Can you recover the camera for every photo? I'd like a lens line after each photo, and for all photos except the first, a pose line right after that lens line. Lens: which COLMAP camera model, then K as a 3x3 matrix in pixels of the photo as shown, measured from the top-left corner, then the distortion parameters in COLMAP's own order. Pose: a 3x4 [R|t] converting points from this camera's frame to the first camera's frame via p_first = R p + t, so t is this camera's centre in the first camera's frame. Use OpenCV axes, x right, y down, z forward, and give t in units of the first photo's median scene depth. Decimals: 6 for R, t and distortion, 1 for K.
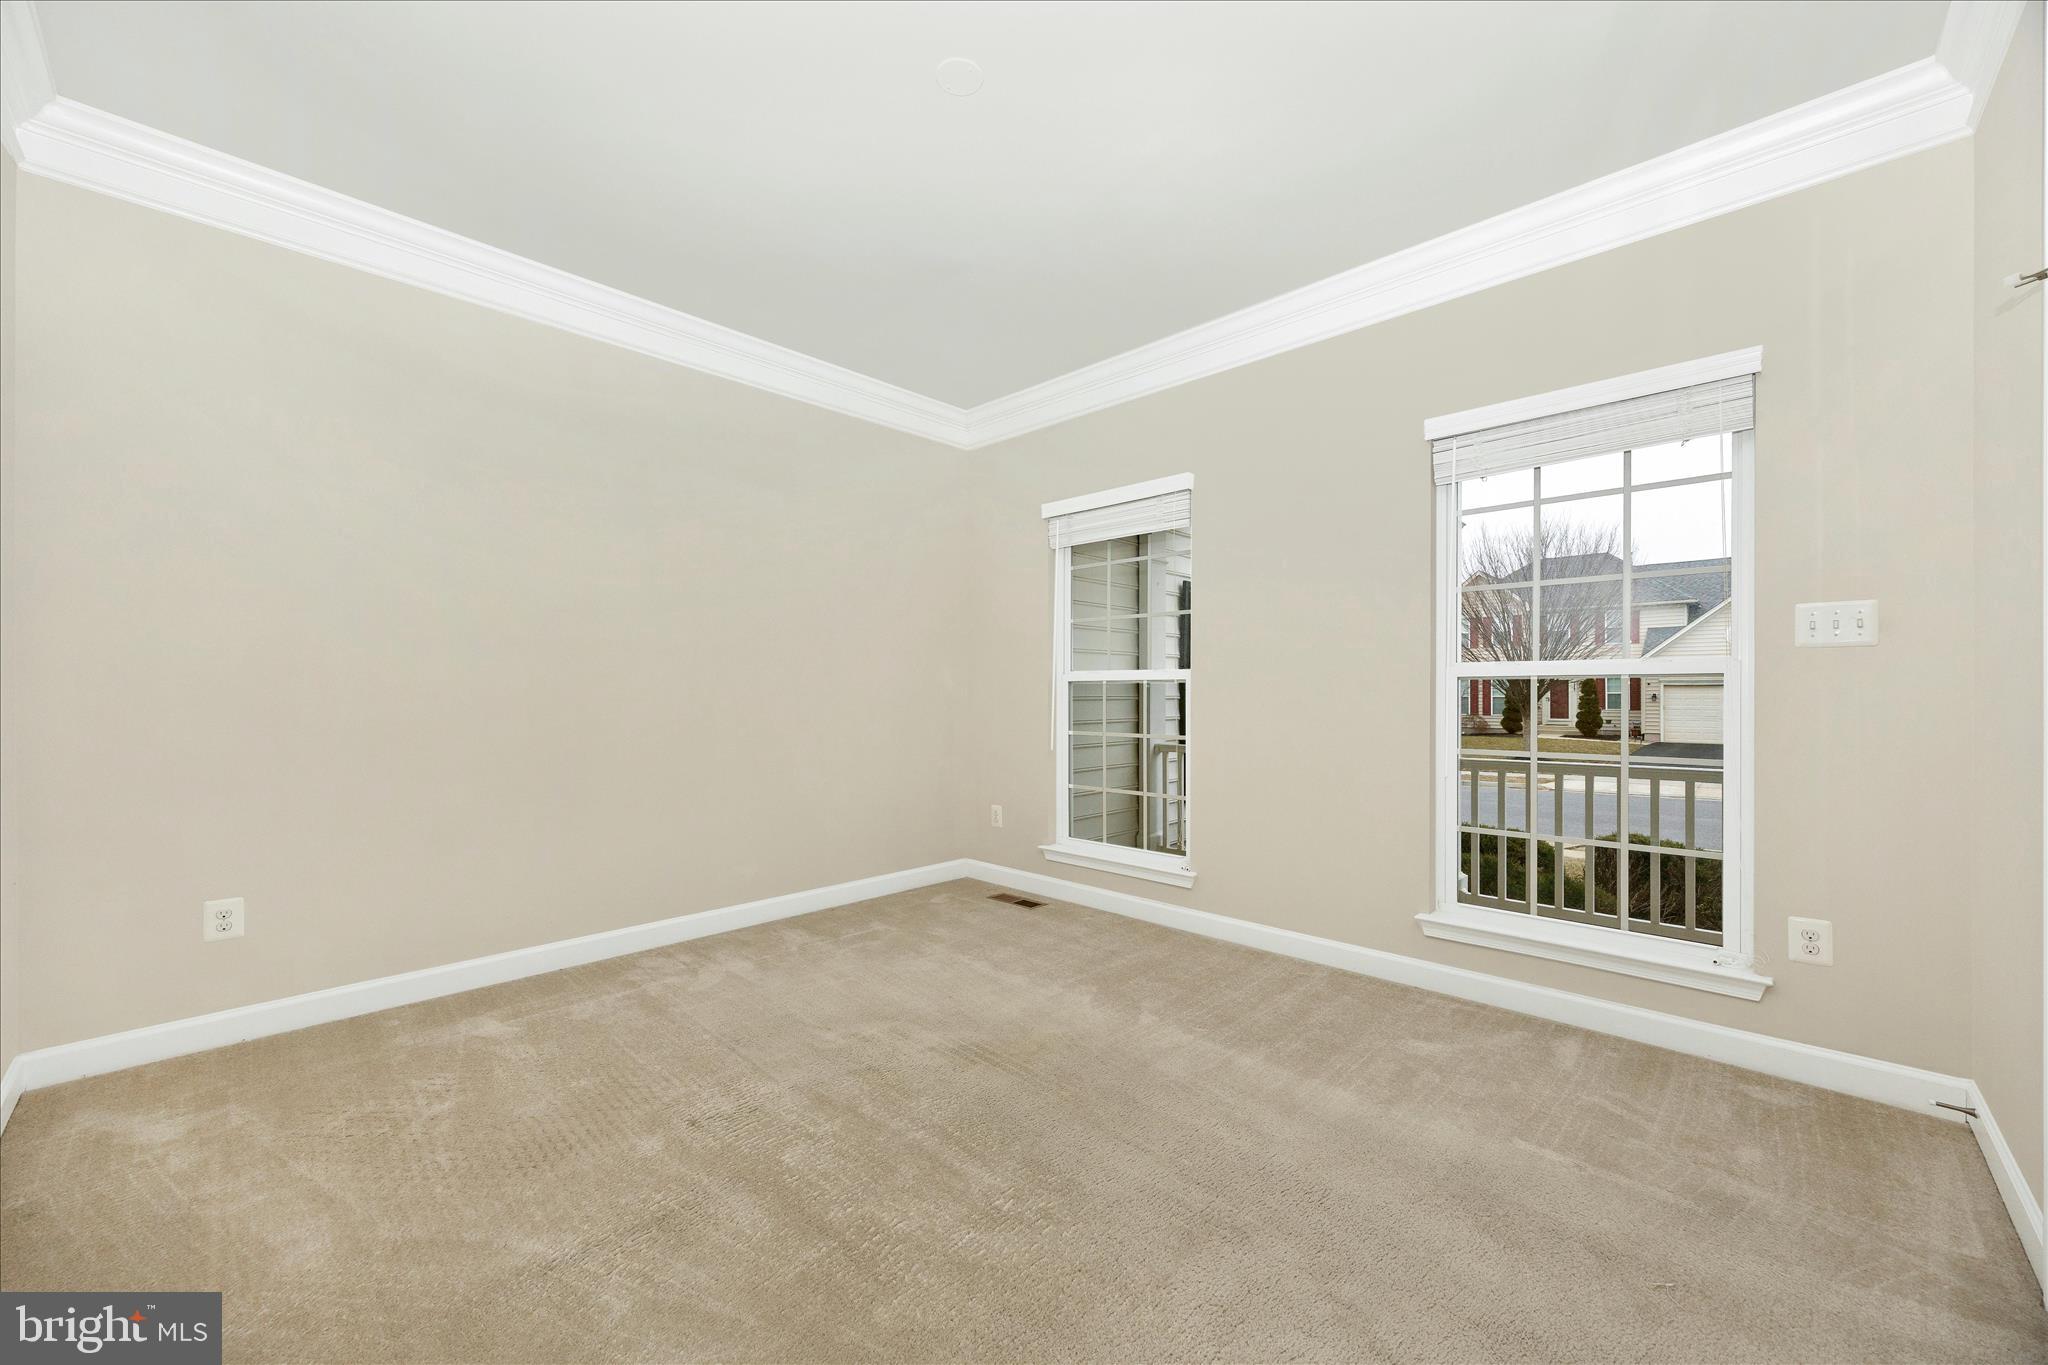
lens RADIAL K [[1478.1, 0, 1024.5], [0, 1478.1, 687.3], [0, 0, 1]] dist [0.003207, 0.003758]
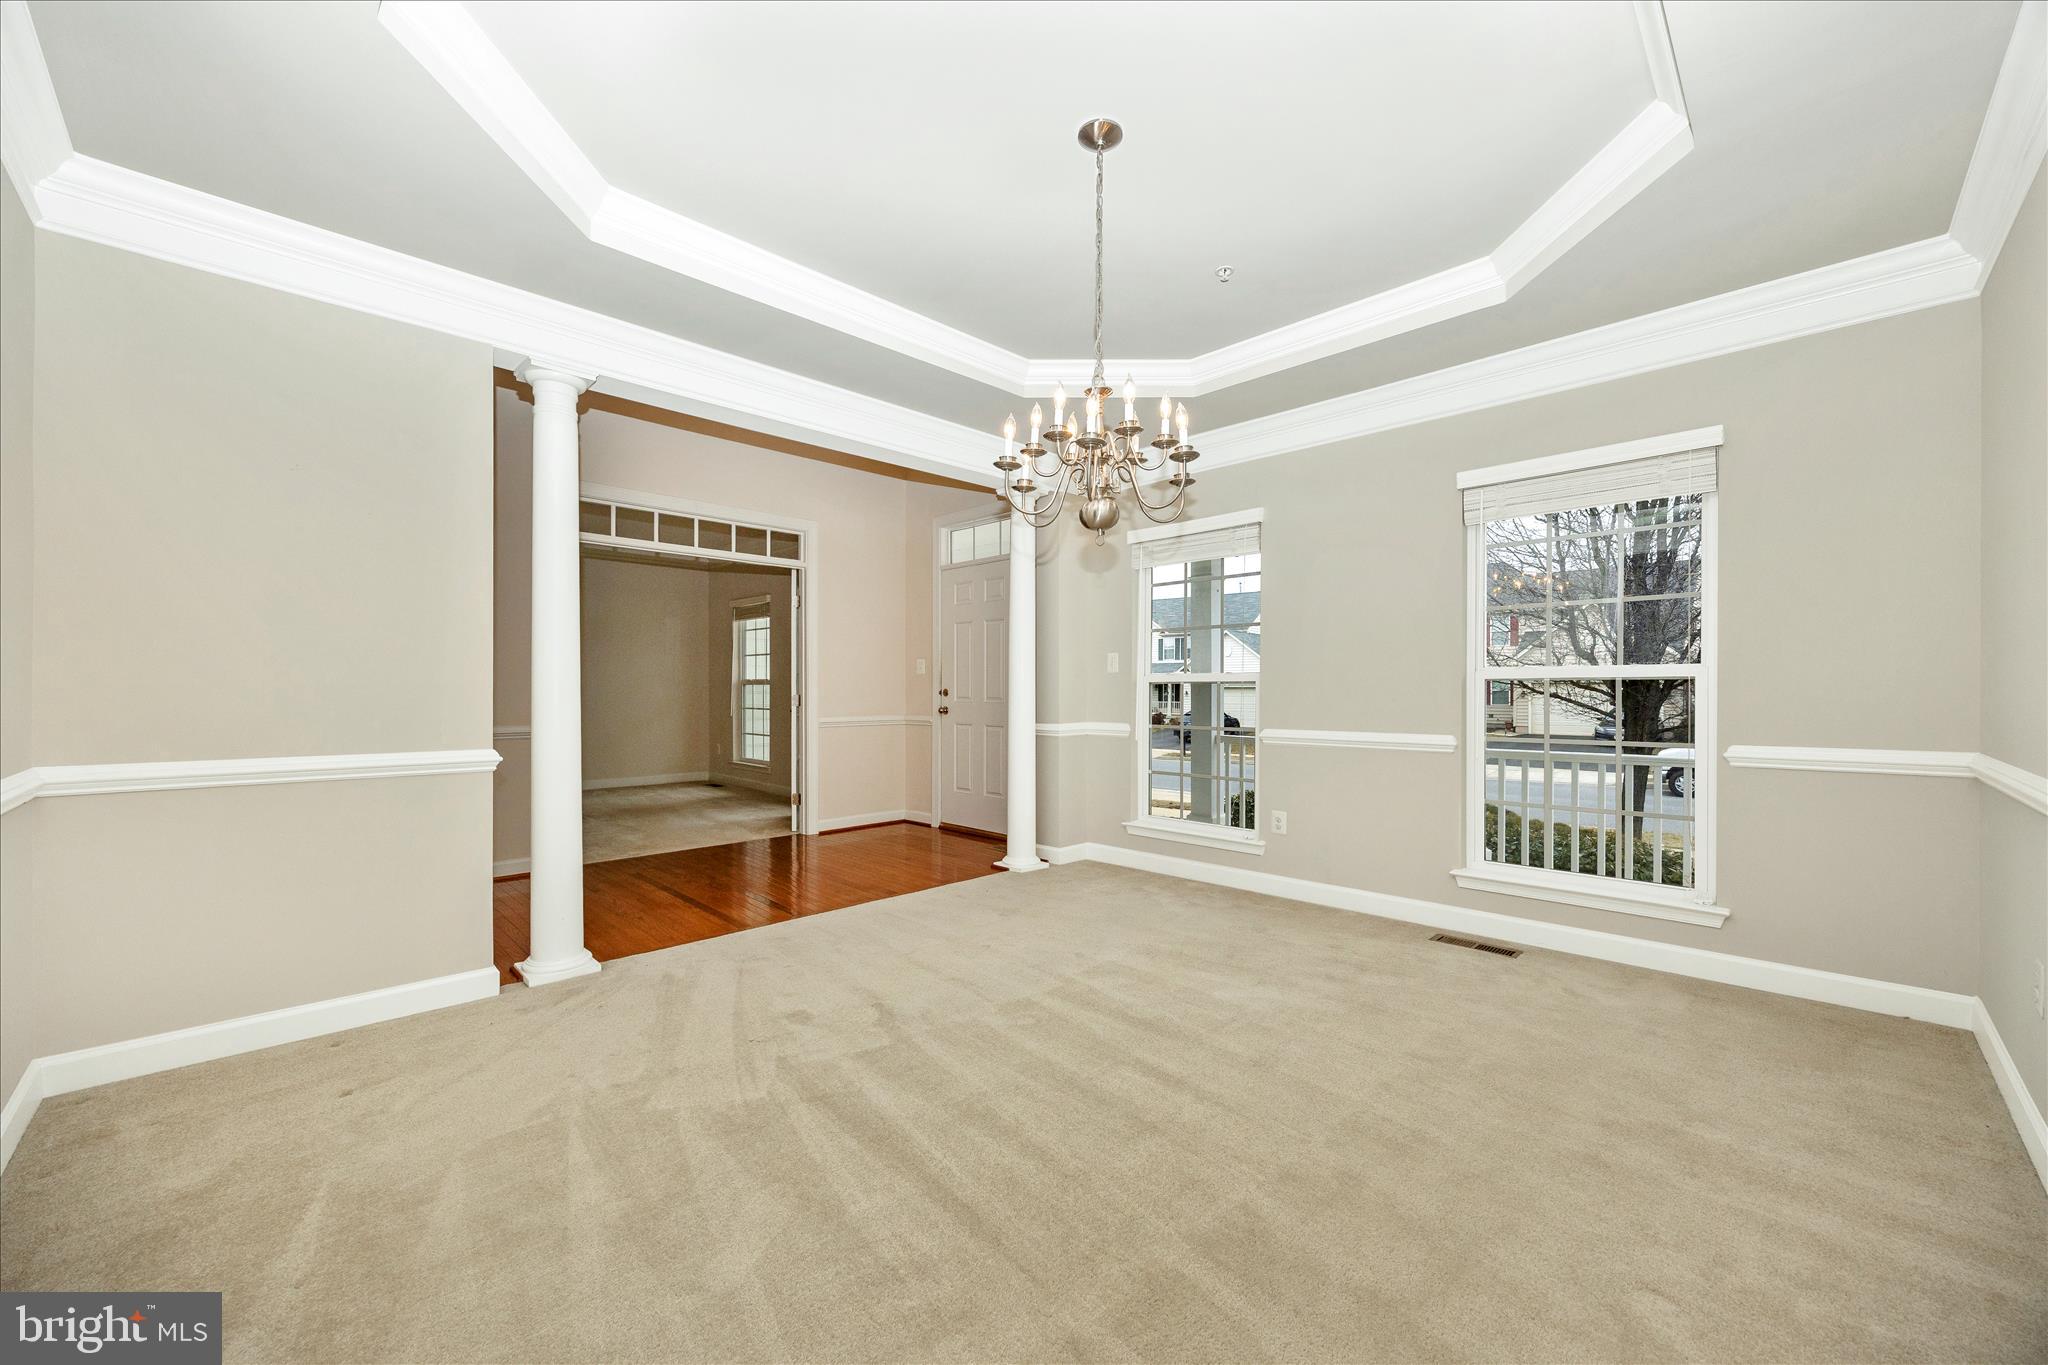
lens RADIAL K [[786.1, 0, 1024.6], [0, 786.1, 684.6], [0, 0, 1]] dist [0.002274, -0.000287]
pose [[0.960187, 0.001383, 0.279355, -0.265151], [0.000129, 0.999985, -0.005395, 0.001337], [-0.279358, 0.005217, 0.960173, 0.468792]]
